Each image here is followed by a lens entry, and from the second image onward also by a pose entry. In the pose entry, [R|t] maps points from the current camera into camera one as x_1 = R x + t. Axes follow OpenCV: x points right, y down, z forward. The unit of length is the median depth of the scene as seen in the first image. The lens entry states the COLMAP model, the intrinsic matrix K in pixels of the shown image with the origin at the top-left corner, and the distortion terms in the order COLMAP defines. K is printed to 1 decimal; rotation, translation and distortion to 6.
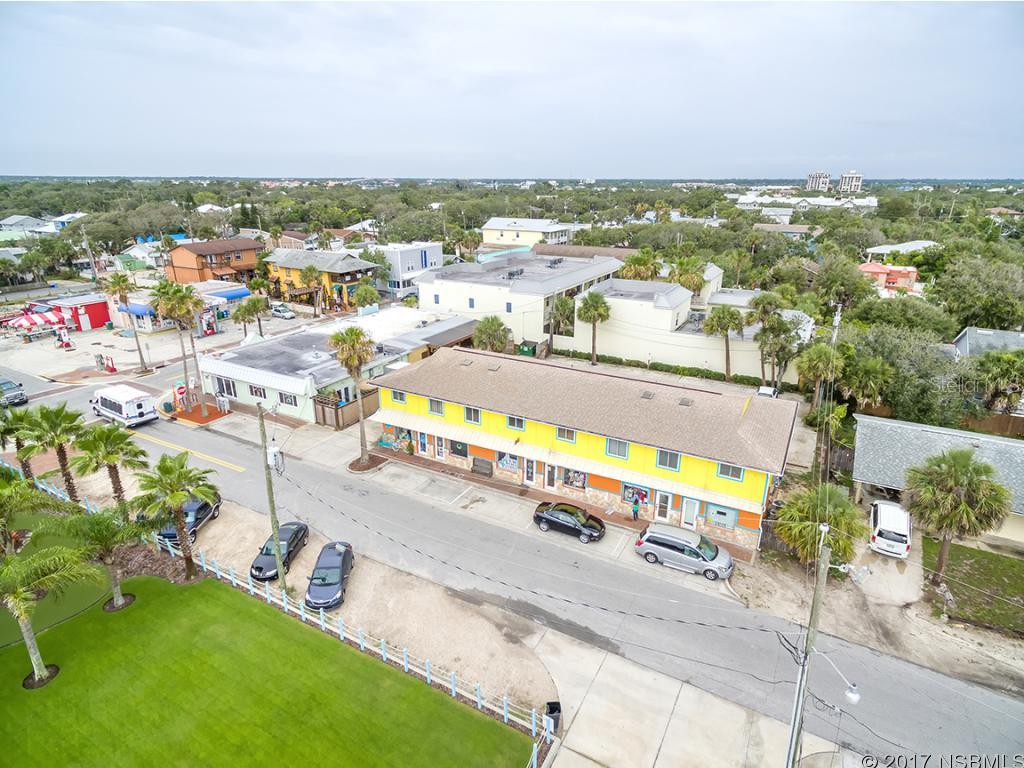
lens RADIAL K [[583.2, 0, 516.4], [0, 583.2, 337.8], [0, 0, 1]] dist [-0.000964, -0.000059]
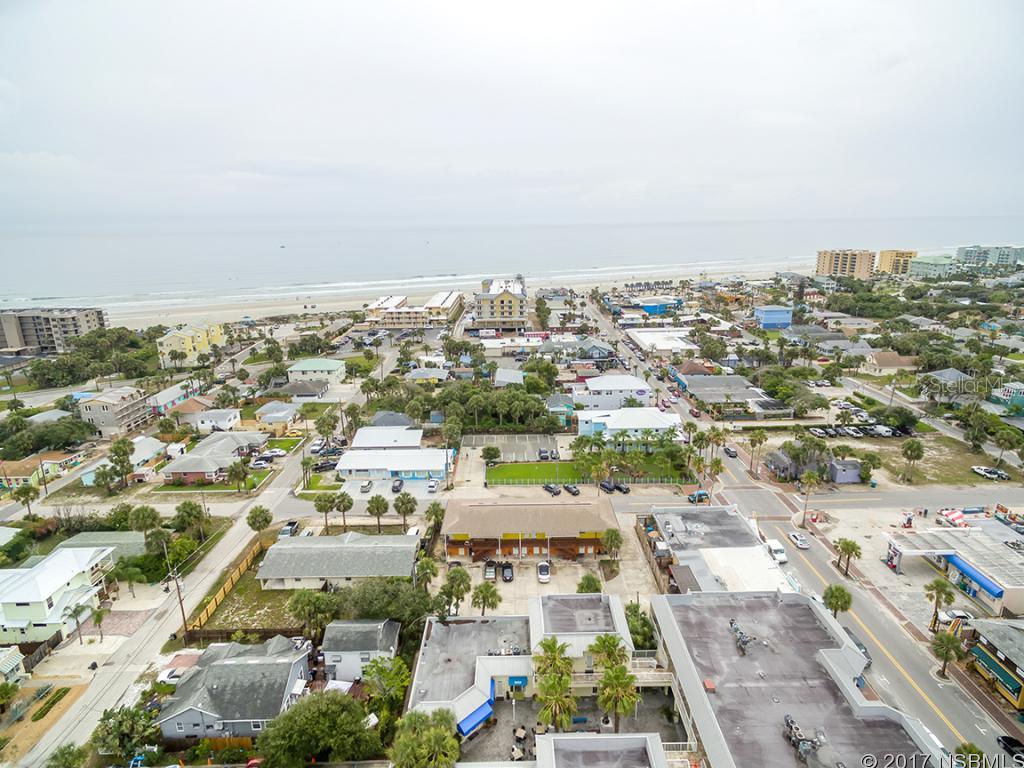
lens RADIAL K [[567.0, 0, 518.0], [0, 567.0, 385.6], [0, 0, 1]] dist [-0.002040, 0.000141]
pose [[-0.869685, 0.151081, -0.469918, 0.944343], [-0.108306, 0.870402, 0.480282, -1.212985], [0.481579, 0.468589, -0.740612, 2.037172]]
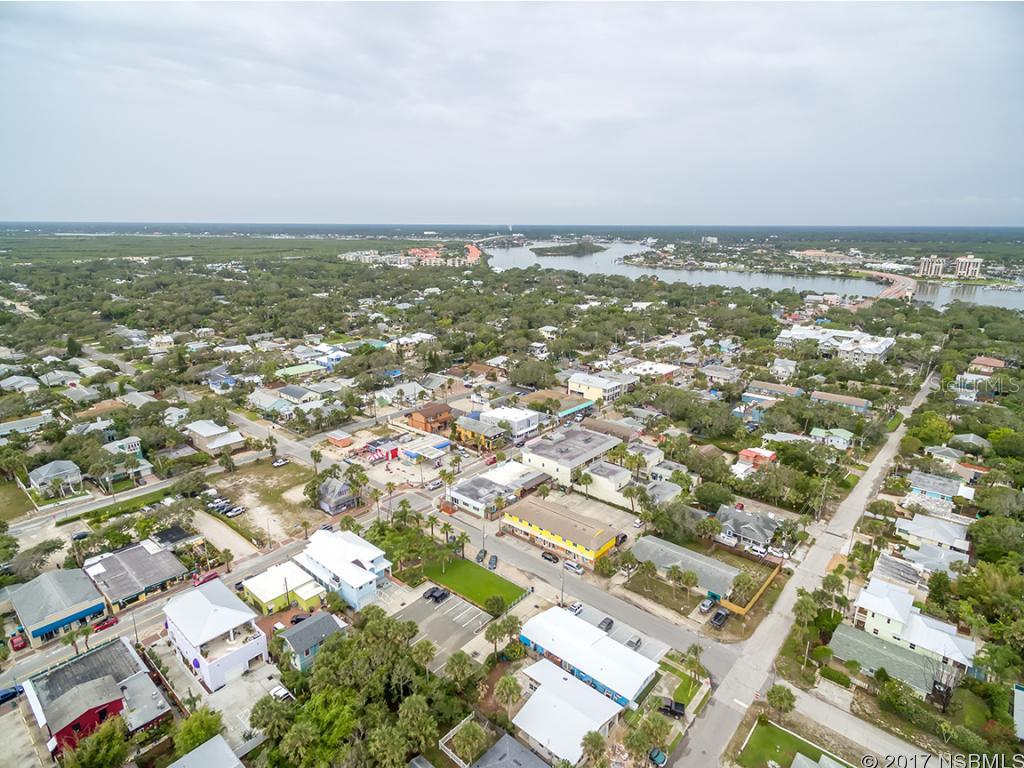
lens RADIAL K [[567.0, 0, 518.0], [0, 567.0, 385.6], [0, 0, 1]] dist [-0.002040, 0.000141]
pose [[0.978017, 0.060447, -0.199571, 0.401925], [-0.058021, 0.998153, 0.017990, -0.632332], [0.200290, -0.006015, 0.979718, -1.962395]]
